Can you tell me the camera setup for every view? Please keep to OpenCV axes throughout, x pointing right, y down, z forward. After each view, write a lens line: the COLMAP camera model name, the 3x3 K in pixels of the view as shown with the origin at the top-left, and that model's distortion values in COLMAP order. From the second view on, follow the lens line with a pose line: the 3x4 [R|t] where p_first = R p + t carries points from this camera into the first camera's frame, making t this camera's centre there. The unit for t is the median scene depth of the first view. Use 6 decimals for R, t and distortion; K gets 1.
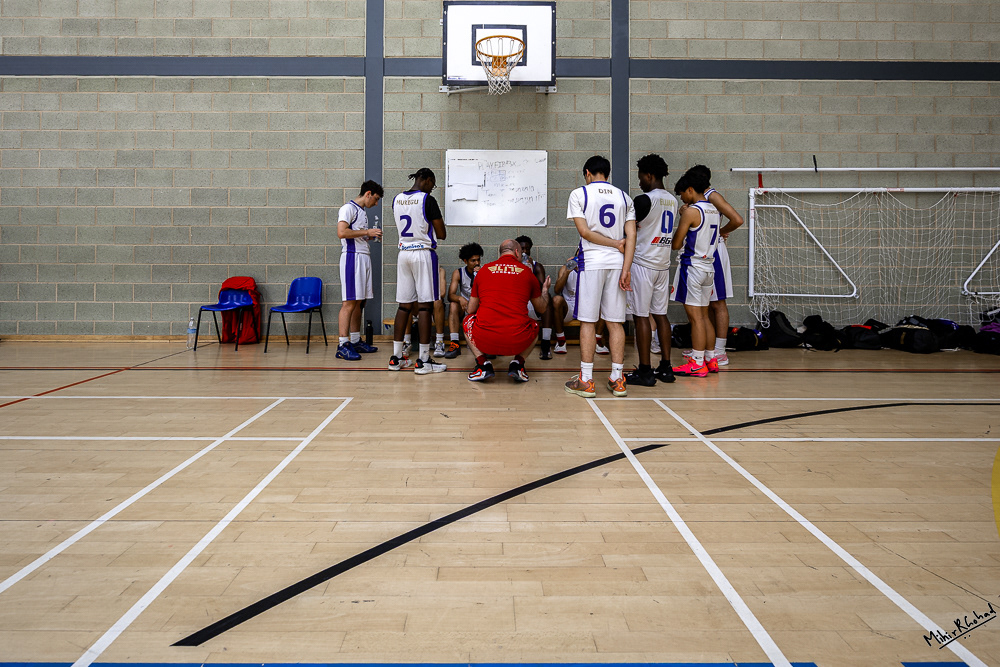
lens RADIAL K [[475.8, 0, 488.8], [0, 475.8, 253.6], [0, 0, 1]] dist [-0.000468, 0.000882]
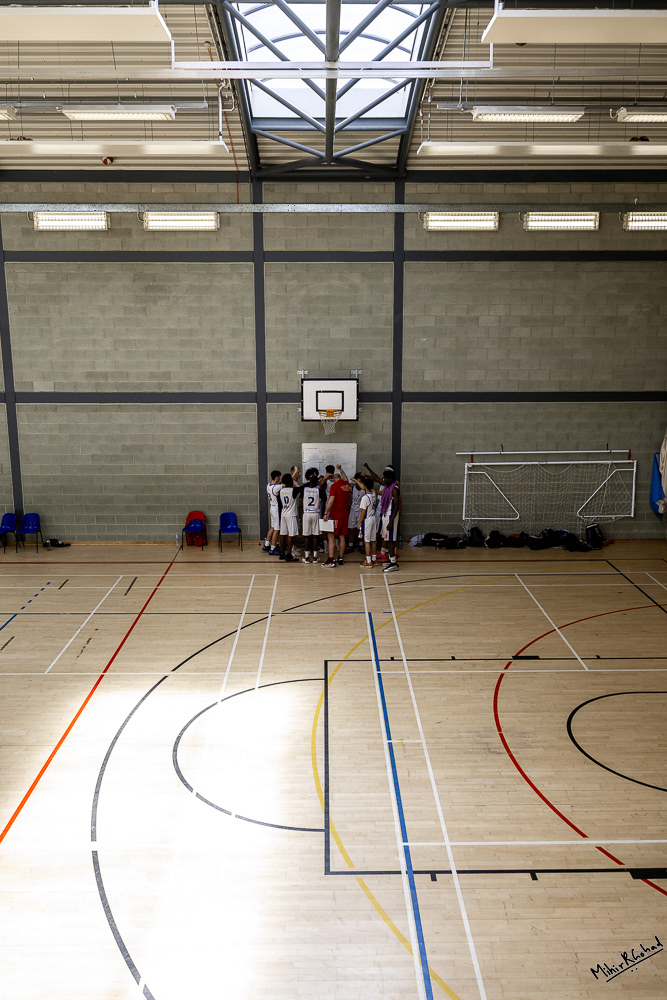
lens RADIAL K [[938.6, 0, 333.5], [0, 938.6, 500.0], [0, 0, 1]] dist [-0.013050, -0.006689]
pose [[0.999943, -0.007724, 0.007415, 0.004550], [0.005707, 0.970438, 0.241284, -0.880133], [-0.009059, -0.241227, 0.970426, -2.578642]]
